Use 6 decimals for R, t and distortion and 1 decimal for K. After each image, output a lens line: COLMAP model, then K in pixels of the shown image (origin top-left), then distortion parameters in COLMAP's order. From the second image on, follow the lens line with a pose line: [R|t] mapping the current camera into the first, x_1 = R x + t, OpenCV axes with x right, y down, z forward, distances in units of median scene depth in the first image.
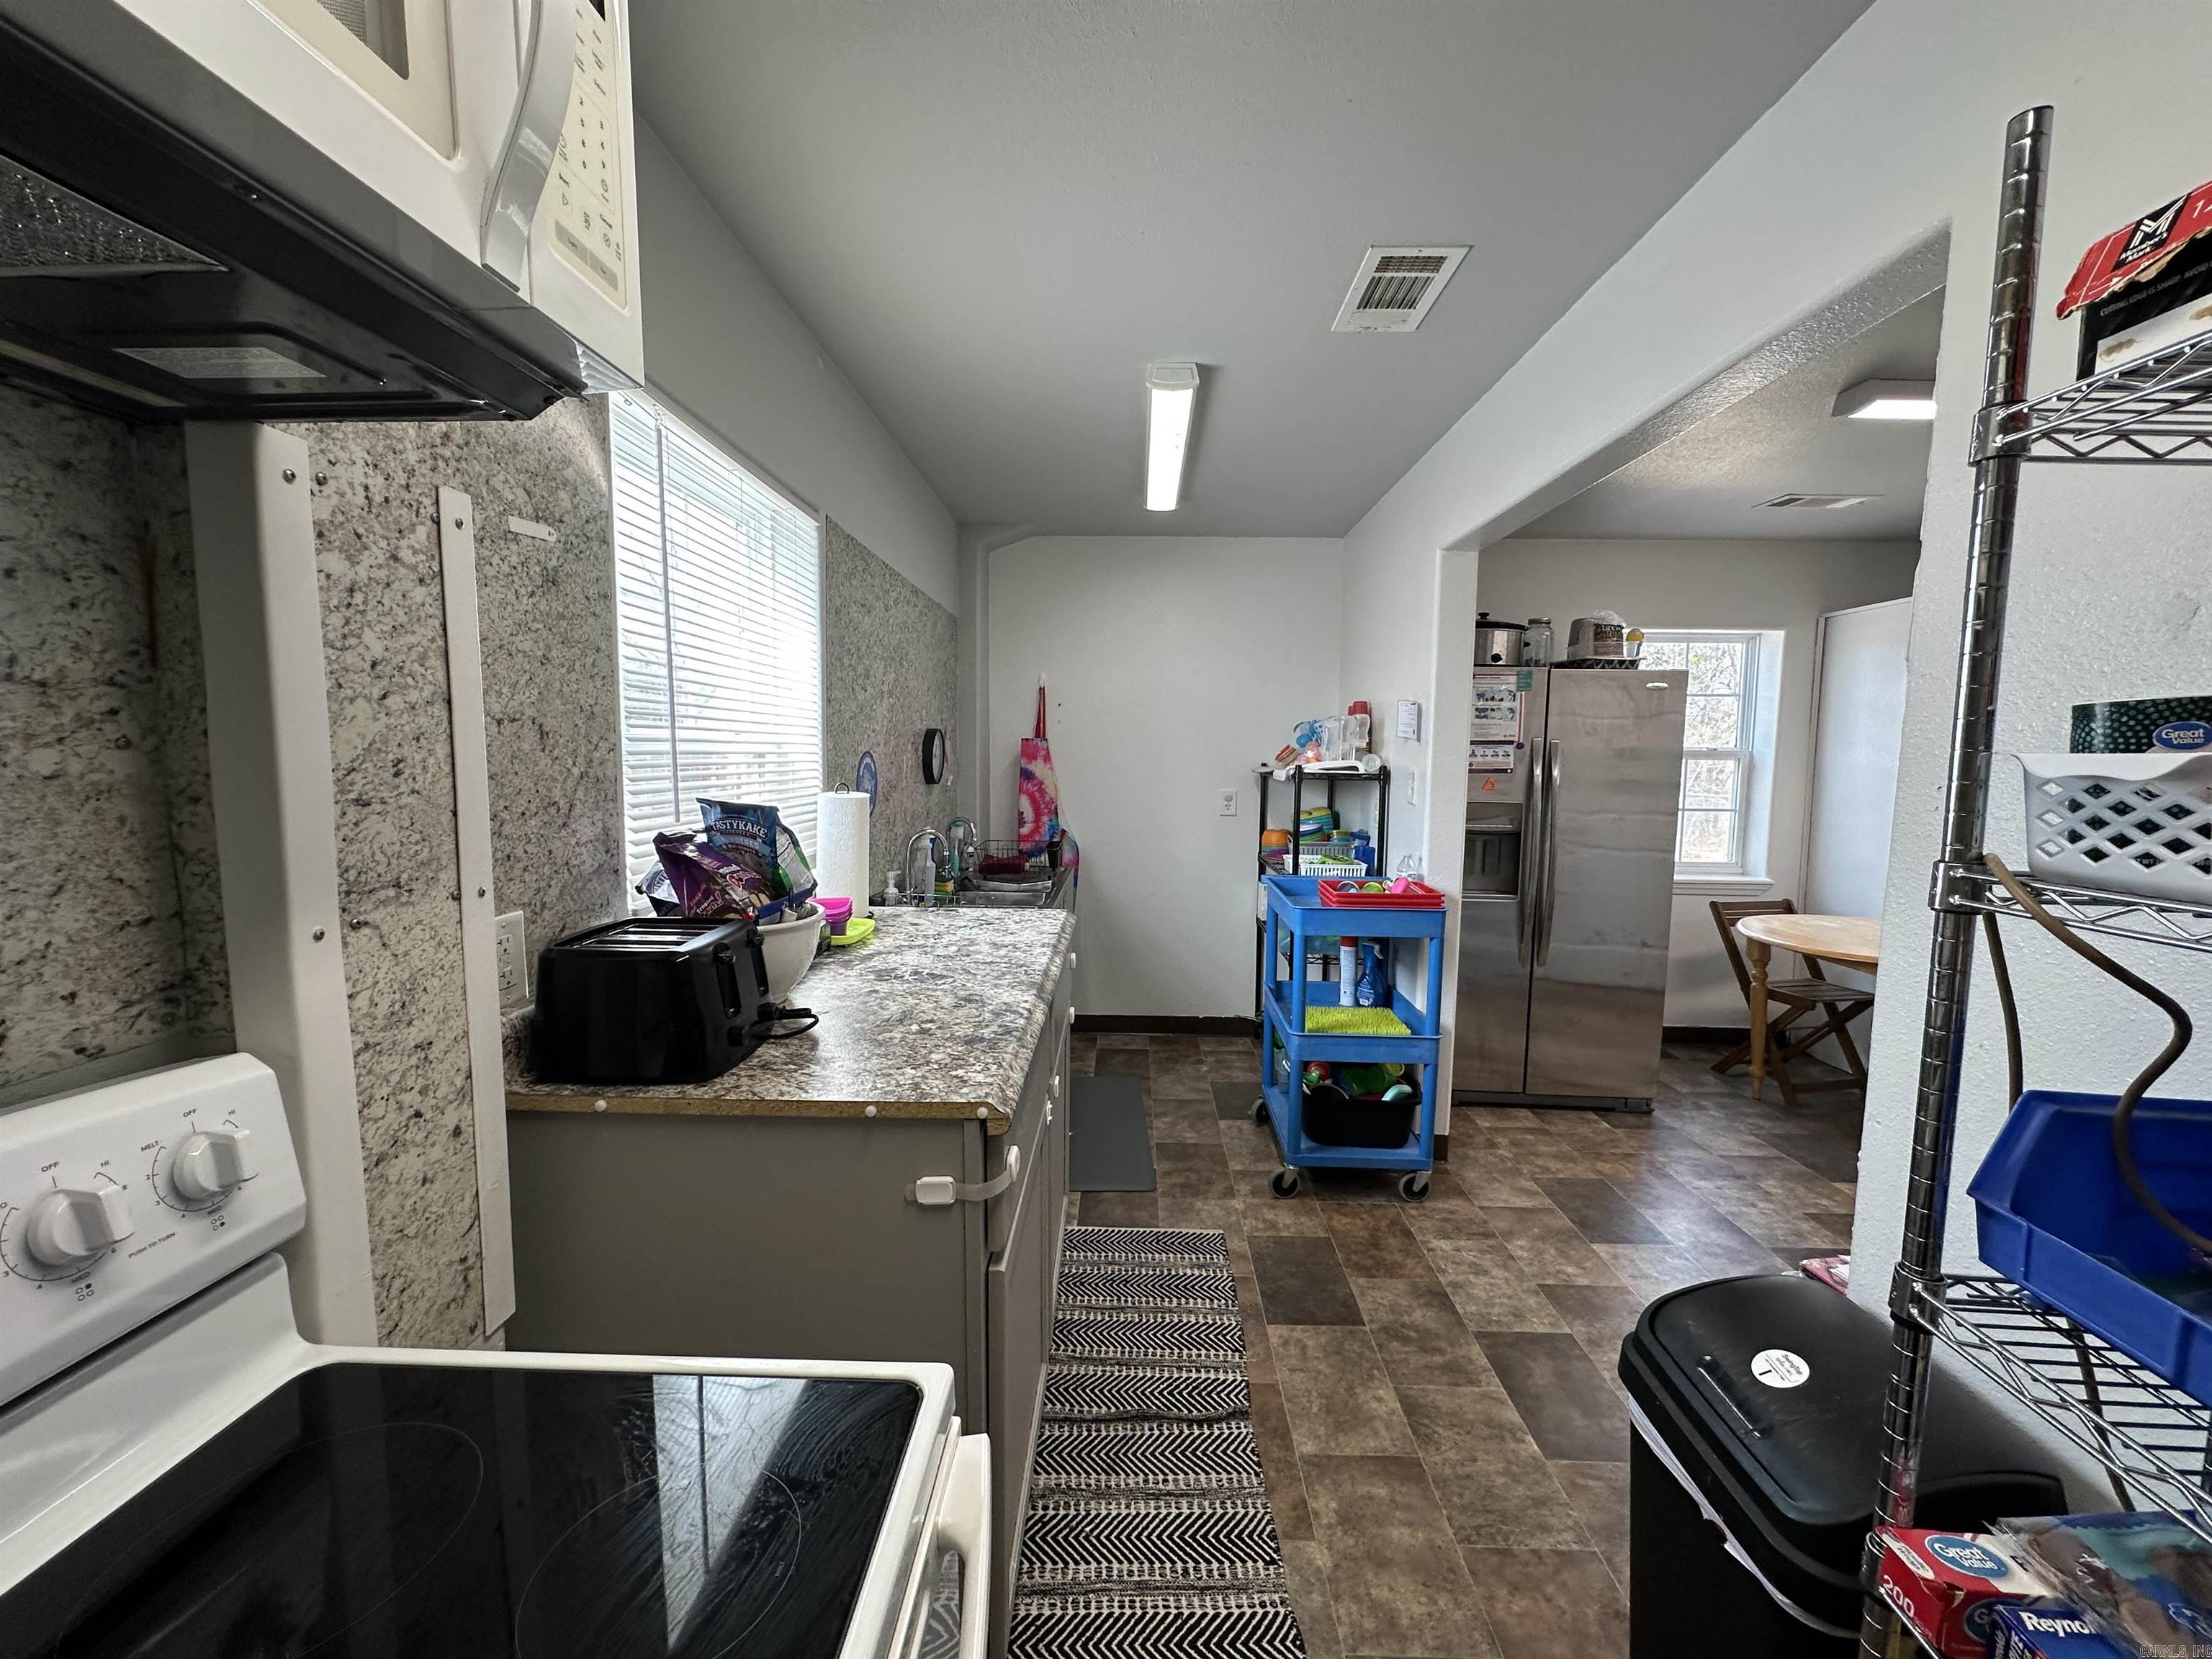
lens RADIAL K [[879.7, 0, 1103.6], [0, 879.7, 827.1], [0, 0, 1]] dist [-0.002251, -0.000352]
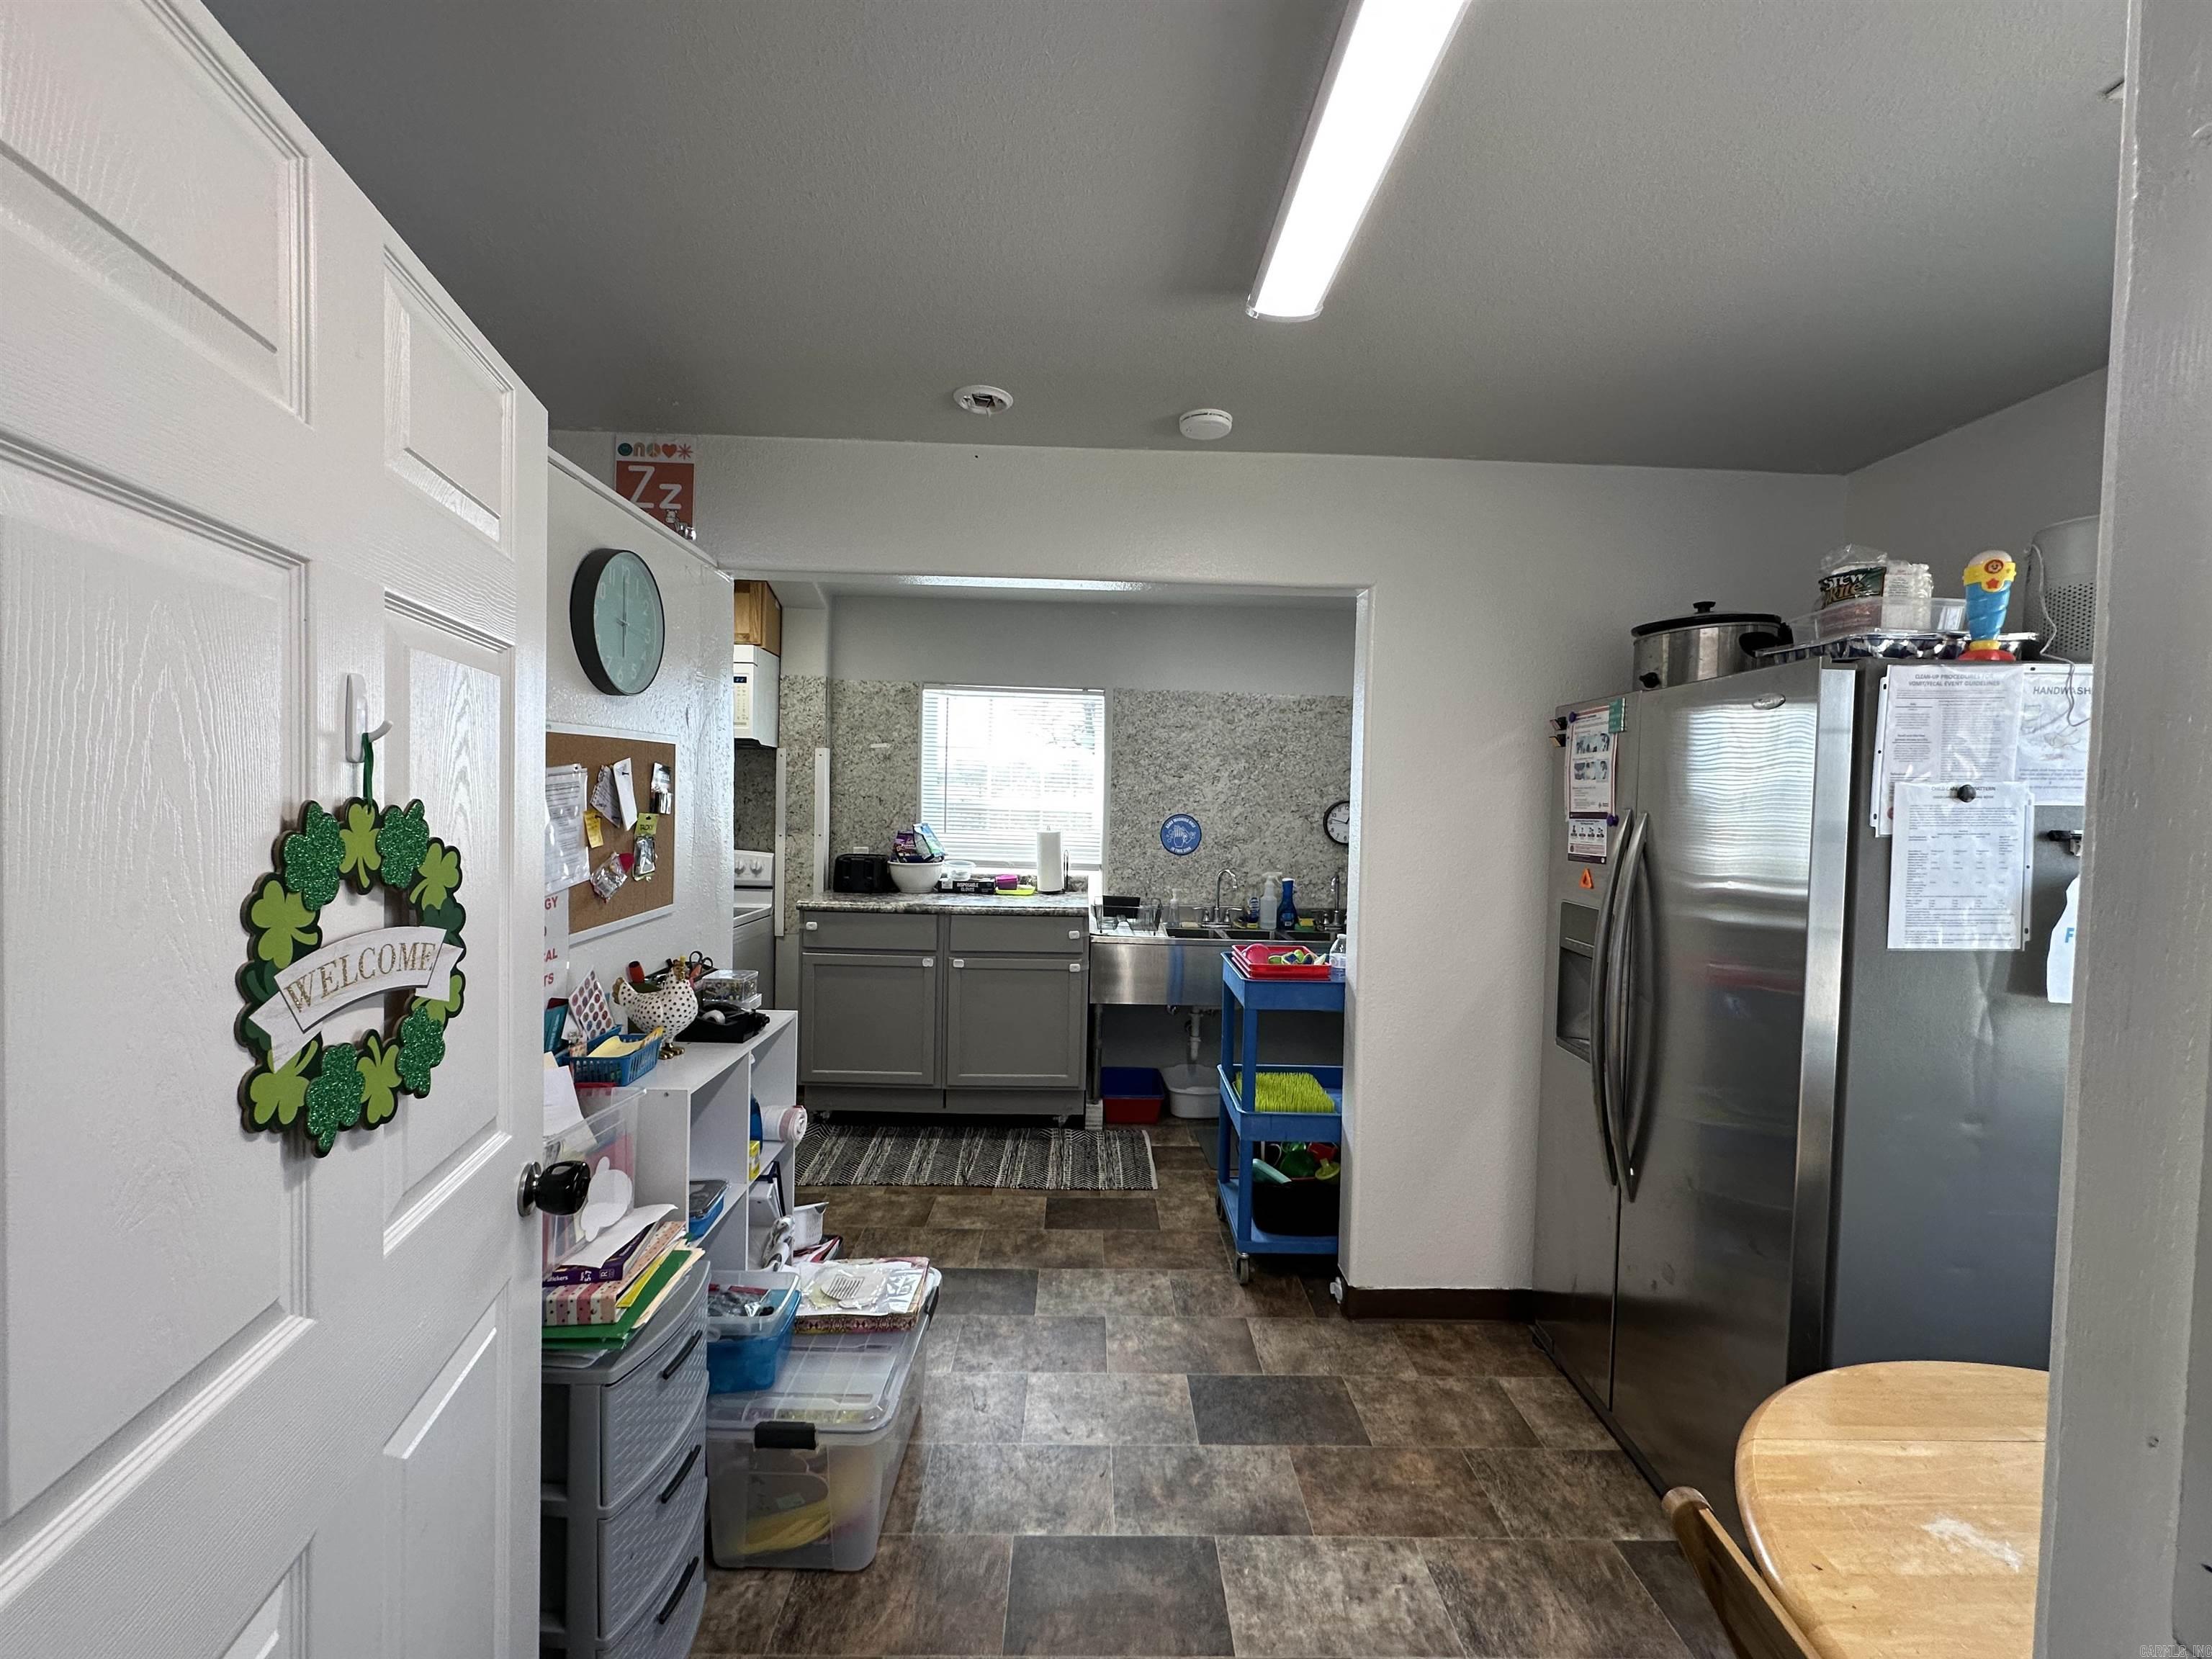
lens RADIAL K [[879.7, 0, 1103.6], [0, 879.7, 827.1], [0, 0, 1]] dist [-0.002251, -0.000352]
pose [[0.052006, 0.021378, -0.998418, 2.432731], [-0.115366, 0.993206, 0.015257, -0.127279], [0.991961, 0.114390, 0.054119, 1.385603]]
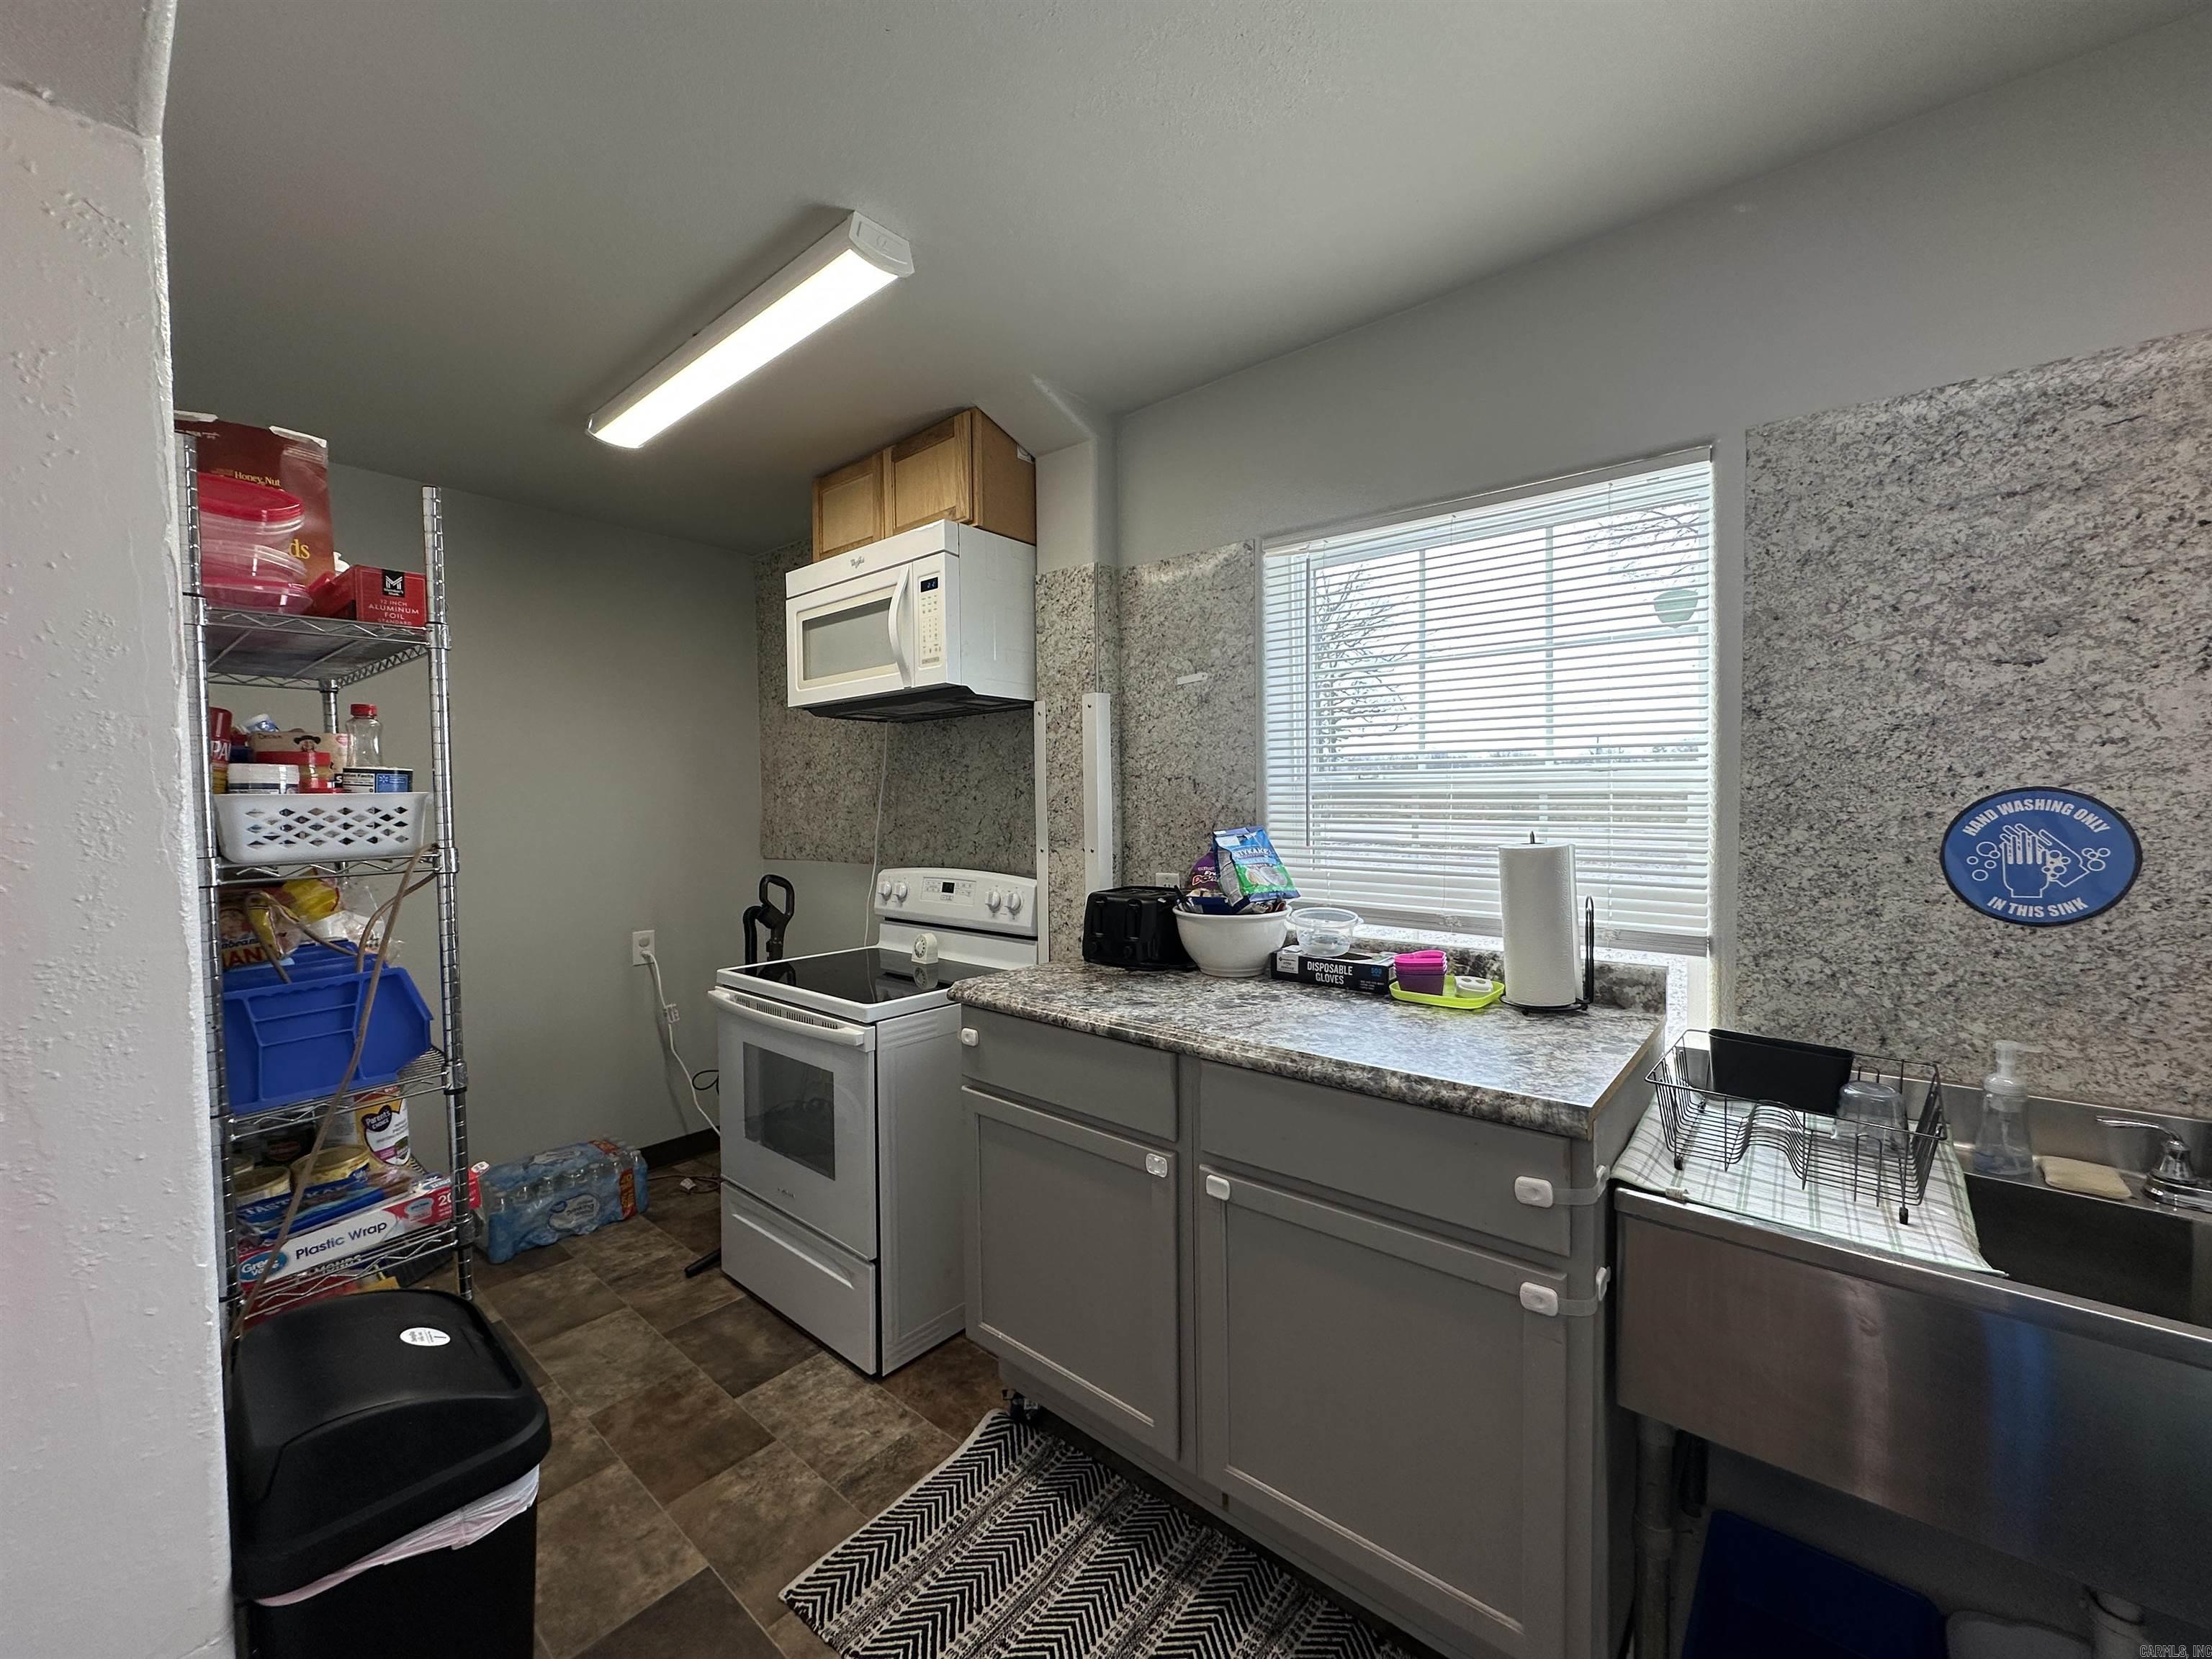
lens RADIAL K [[879.7, 0, 1103.6], [0, 879.7, 827.1], [0, 0, 1]] dist [-0.002251, -0.000352]
pose [[-0.624744, 0.024826, -0.780435, 0.766610], [-0.065493, 0.994306, 0.084057, -0.128424], [0.778078, 0.103627, -0.619561, 1.620600]]
